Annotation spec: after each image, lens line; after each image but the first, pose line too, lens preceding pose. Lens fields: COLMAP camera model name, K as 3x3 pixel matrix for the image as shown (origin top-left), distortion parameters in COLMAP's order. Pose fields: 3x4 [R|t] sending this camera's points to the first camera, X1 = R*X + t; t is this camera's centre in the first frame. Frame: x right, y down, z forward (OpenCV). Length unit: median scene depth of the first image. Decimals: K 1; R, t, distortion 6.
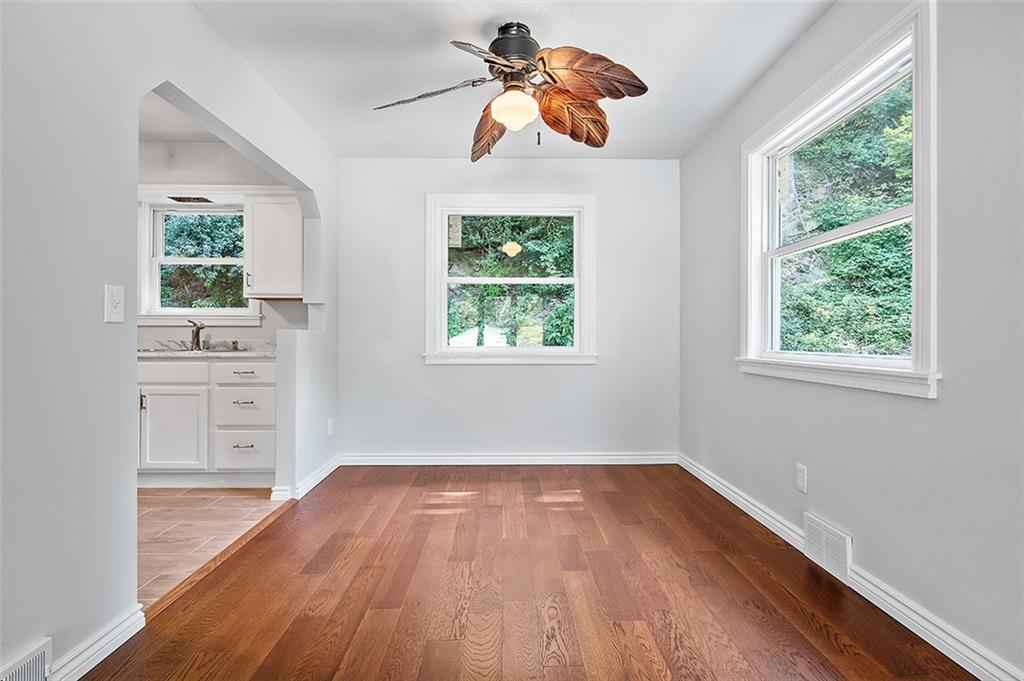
lens RADIAL K [[511.3, 0, 514.0], [0, 511.3, 335.6], [0, 0, 1]] dist [0.003549, 0.000856]
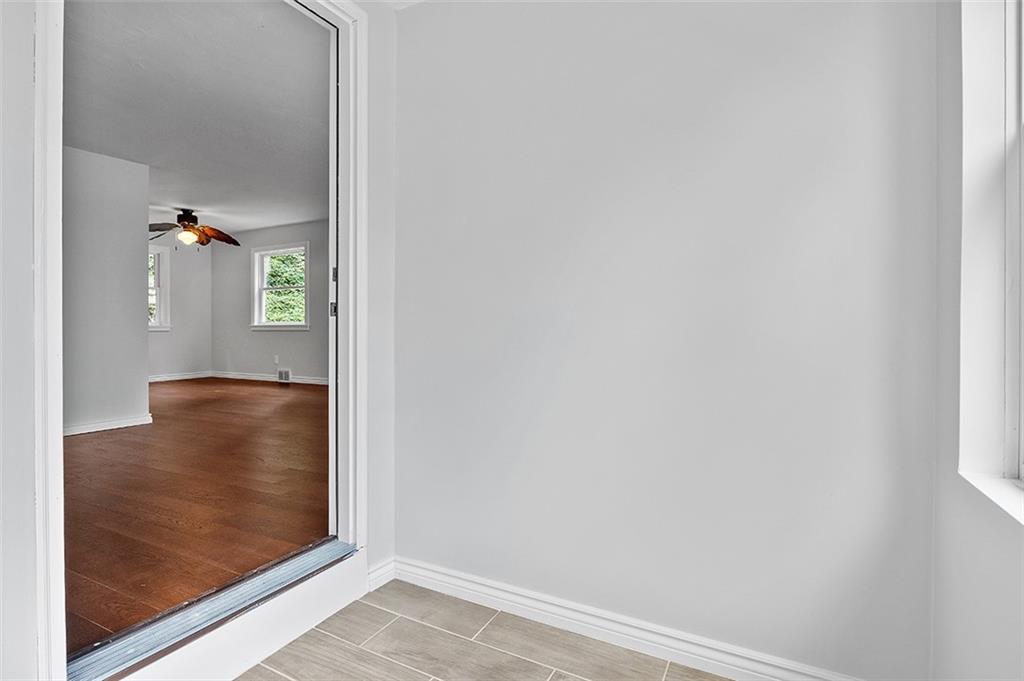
lens RADIAL K [[510.0, 0, 516.8], [0, 510.0, 330.4], [0, 0, 1]] dist [-0.004513, -0.000429]
pose [[0.484446, -0.008670, 0.874778, -0.956989], [-0.000718, 0.999947, 0.010309, 0.031922], [-0.874821, -0.005622, 0.484414, -1.198422]]
